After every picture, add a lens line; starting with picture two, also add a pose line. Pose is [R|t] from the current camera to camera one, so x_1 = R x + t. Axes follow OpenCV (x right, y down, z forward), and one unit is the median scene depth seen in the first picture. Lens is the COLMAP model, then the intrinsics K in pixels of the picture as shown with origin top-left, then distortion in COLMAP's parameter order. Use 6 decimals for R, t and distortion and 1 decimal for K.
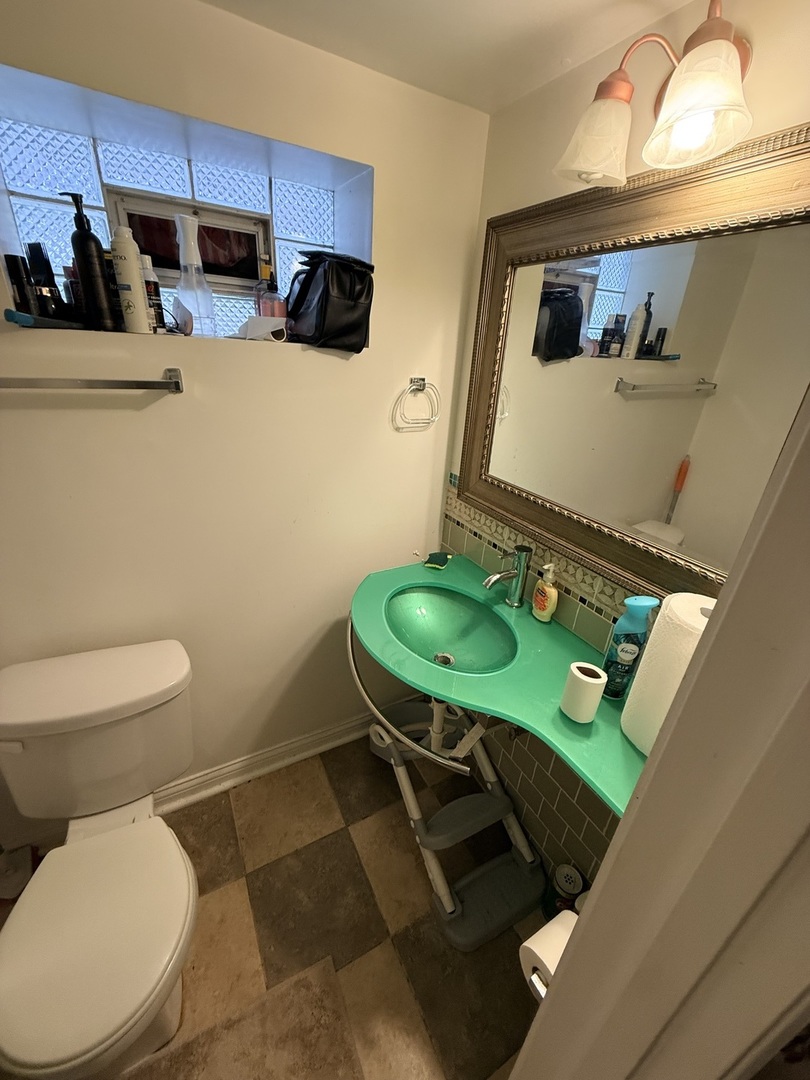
lens RADIAL K [[432.8, 0, 405.0], [0, 432.8, 540.0], [0, 0, 1]] dist [0.001913, 0.000168]
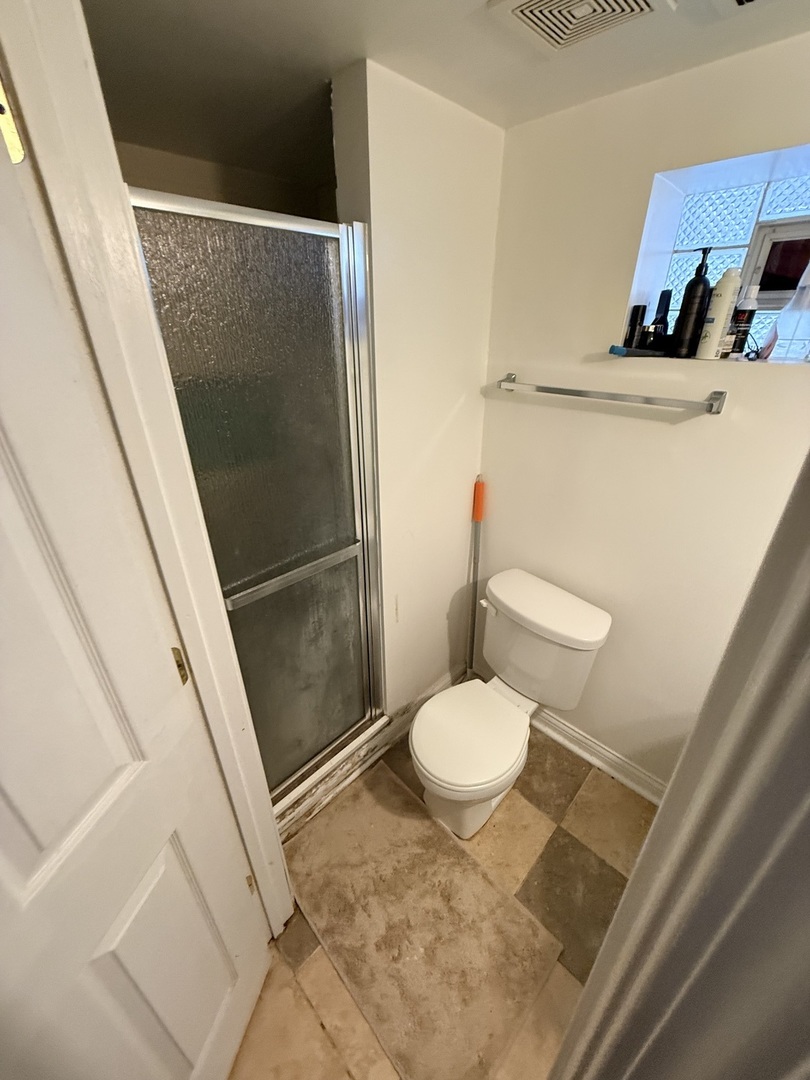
lens RADIAL K [[432.8, 0, 405.0], [0, 432.8, 540.0], [0, 0, 1]] dist [0.001913, 0.000168]
pose [[0.290960, 0.372585, -0.881205, 0.295479], [-0.376765, 0.891250, 0.252431, -0.044262], [0.879426, 0.258561, 0.399695, -0.013727]]
